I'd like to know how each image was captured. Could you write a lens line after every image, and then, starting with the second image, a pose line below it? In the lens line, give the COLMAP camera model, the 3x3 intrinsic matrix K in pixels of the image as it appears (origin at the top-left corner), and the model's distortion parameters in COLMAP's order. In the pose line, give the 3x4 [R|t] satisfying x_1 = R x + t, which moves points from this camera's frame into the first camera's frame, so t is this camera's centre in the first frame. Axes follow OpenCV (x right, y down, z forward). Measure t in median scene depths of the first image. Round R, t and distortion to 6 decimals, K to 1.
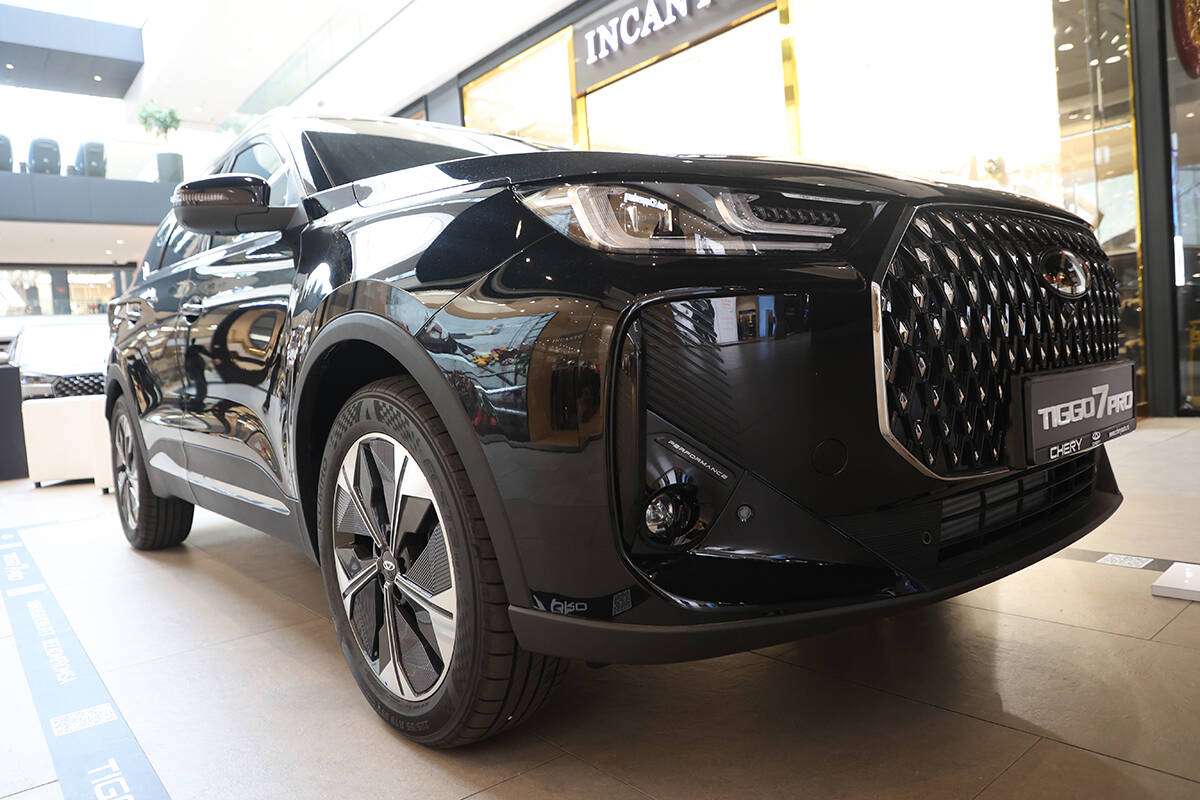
lens RADIAL K [[807.0, 0, 586.8], [0, 807.0, 405.9], [0, 0, 1]] dist [-0.042978, 0.004973]
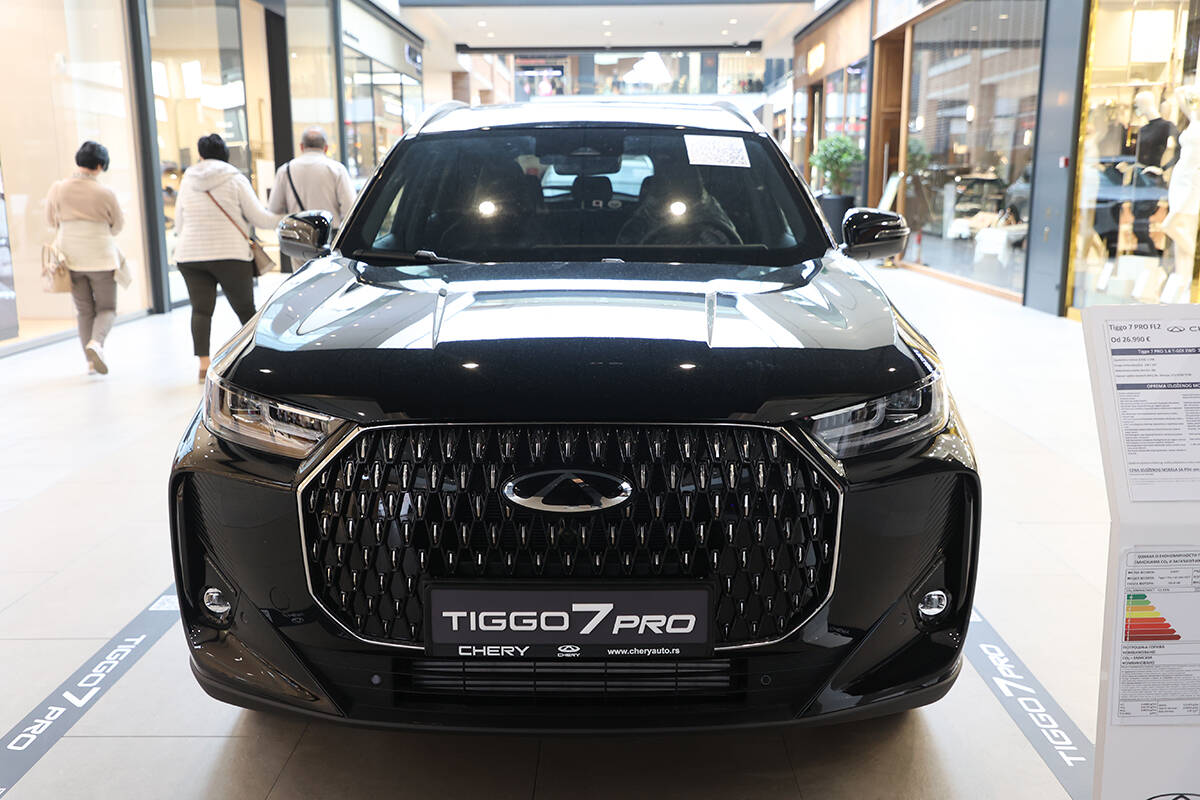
lens RADIAL K [[1130.2, 0, 589.5], [0, 1130.2, 394.4], [0, 0, 1]] dist [0.058281, 0.025814]
pose [[0.746115, 0.187499, -0.638872, 1.079919], [-0.080374, 0.977877, 0.193125, -0.404234], [0.660948, -0.092745, 0.744678, -0.047875]]
